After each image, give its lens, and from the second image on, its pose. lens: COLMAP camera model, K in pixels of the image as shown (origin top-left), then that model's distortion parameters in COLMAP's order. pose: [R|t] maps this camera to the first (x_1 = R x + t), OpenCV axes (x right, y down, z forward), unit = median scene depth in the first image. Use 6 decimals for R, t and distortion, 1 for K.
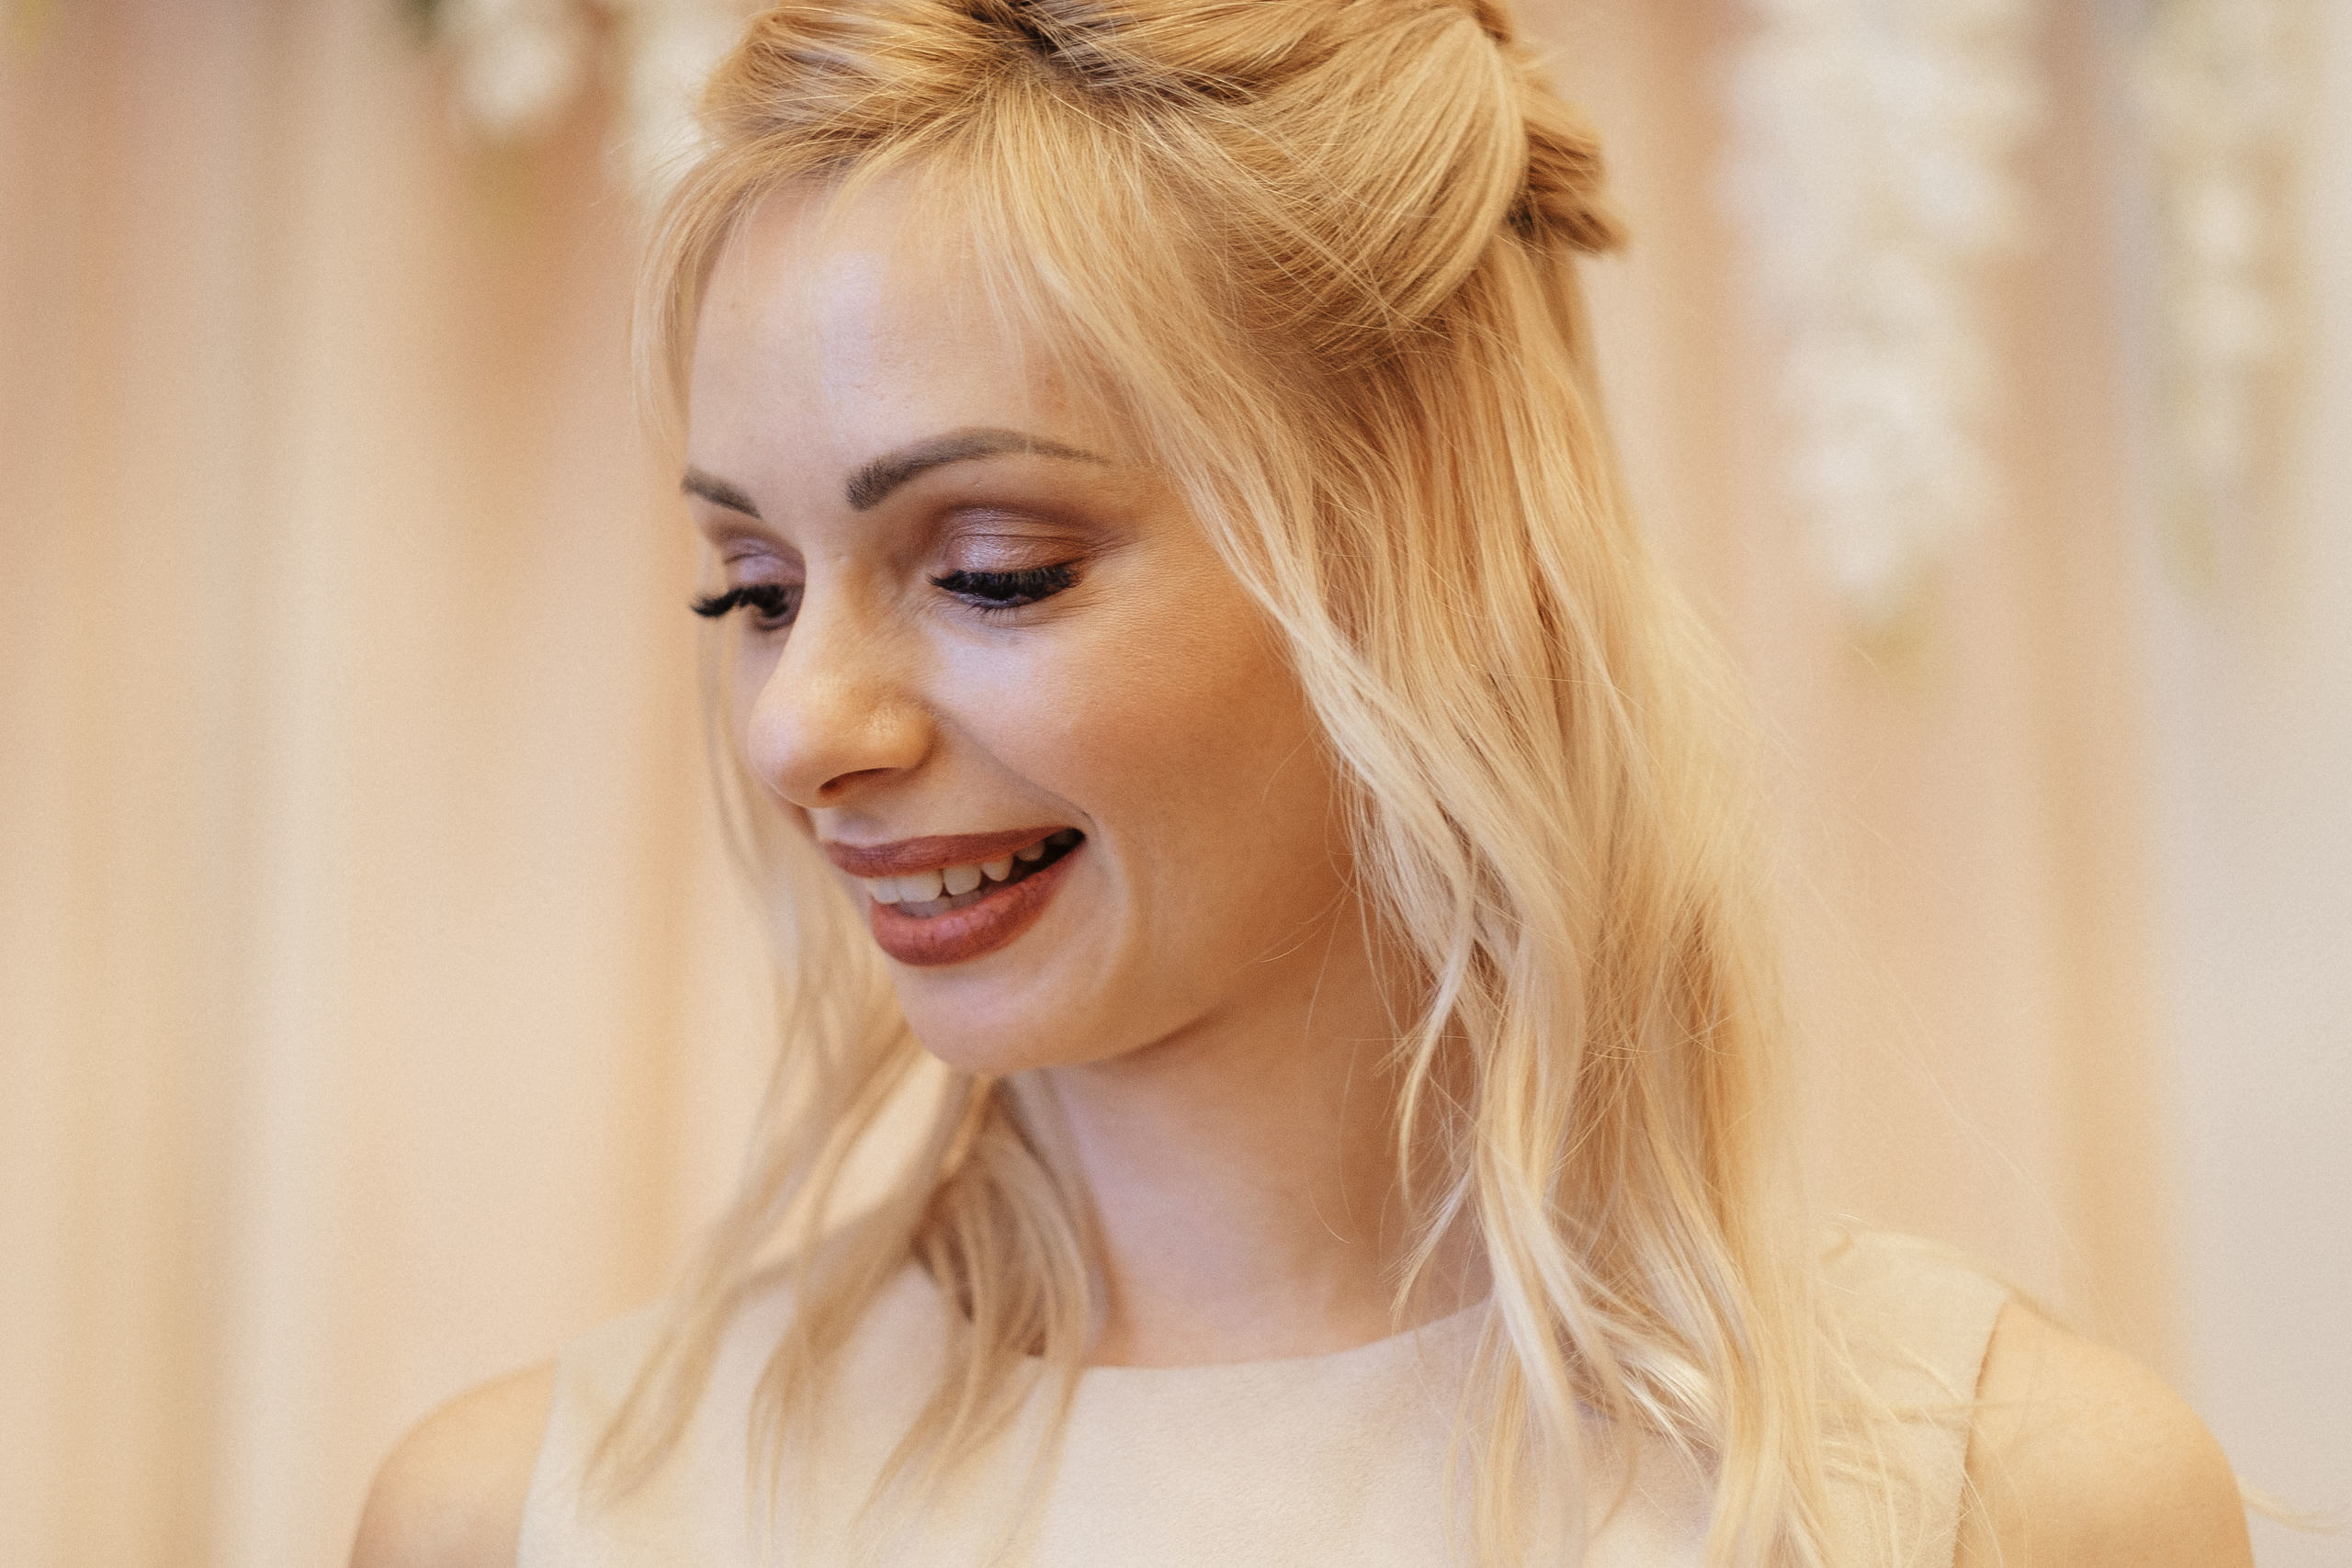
lens RADIAL K [[5616.2, 0, 1173.7], [0, 5616.2, 786.8], [0, 0, 1]] dist [0.005854, 0.000000]
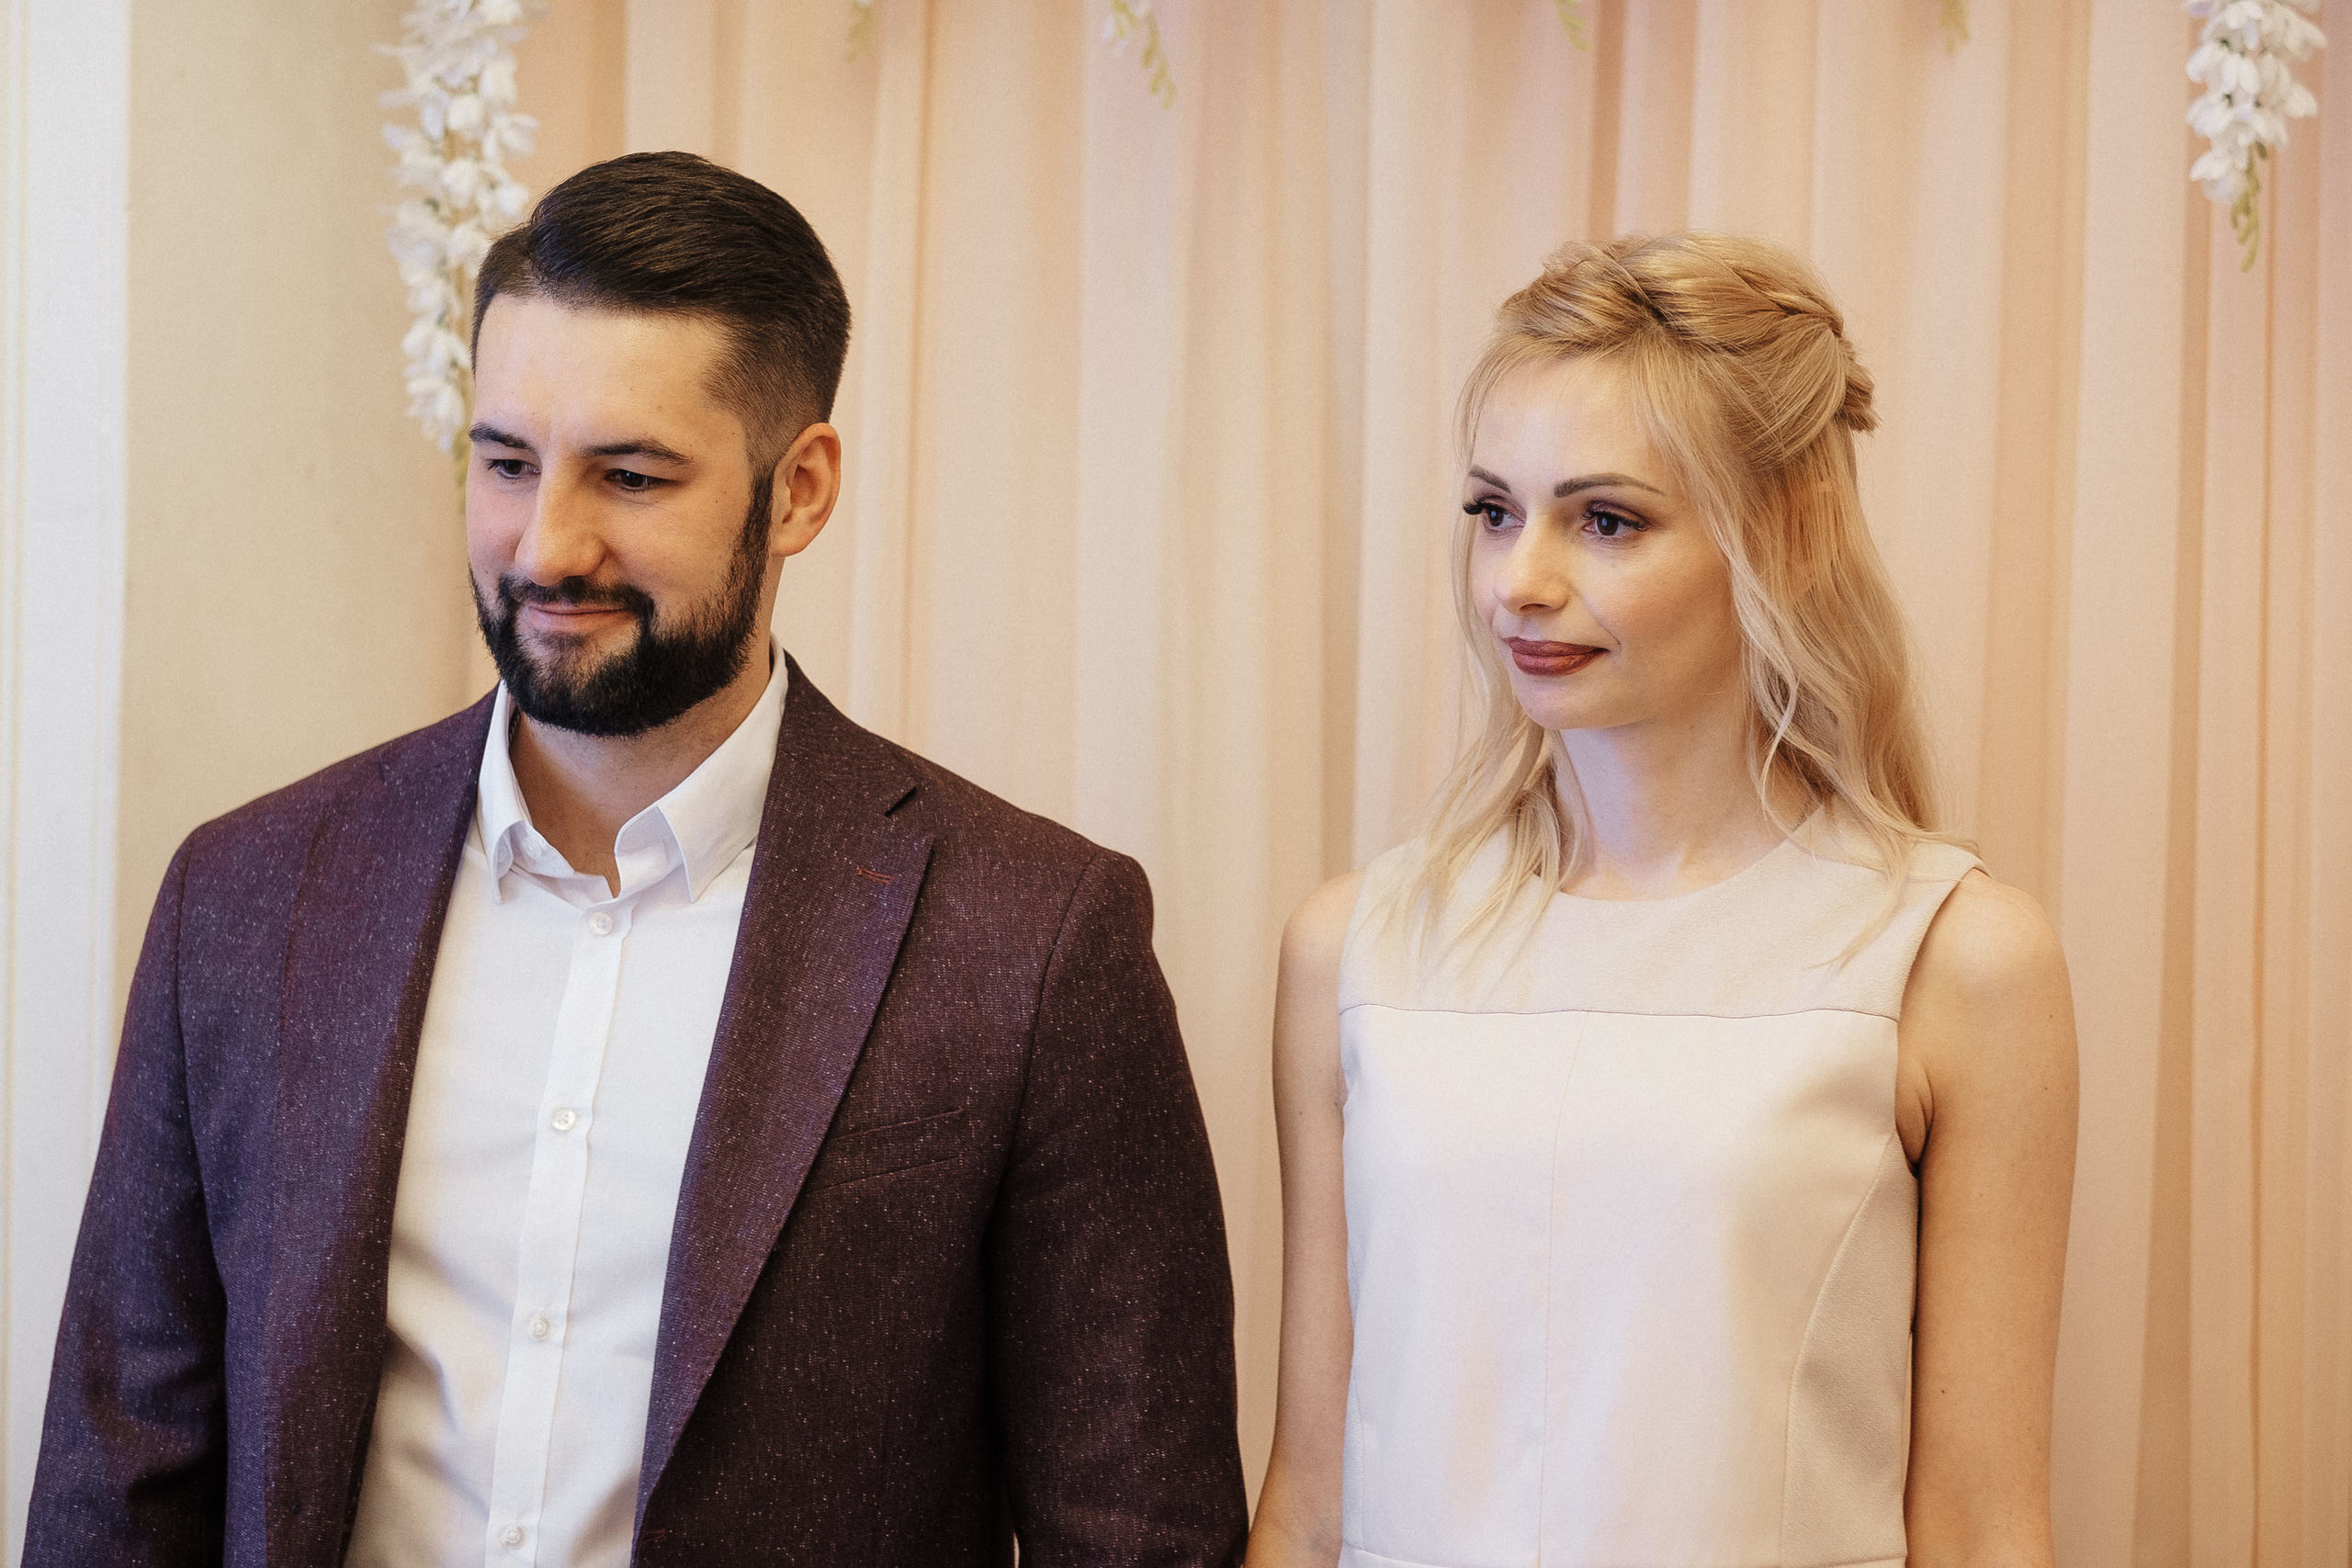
lens RADIAL K [[5616.2, 0, 1177.8], [0, 5616.2, 790.4], [0, 0, 1]] dist [0.005854, 0.000000]
pose [[0.987864, 0.155310, 0.001905, -0.202565], [-0.155318, 0.987852, 0.004879, 0.089449], [-0.001124, -0.005115, 0.999986, -1.423218]]
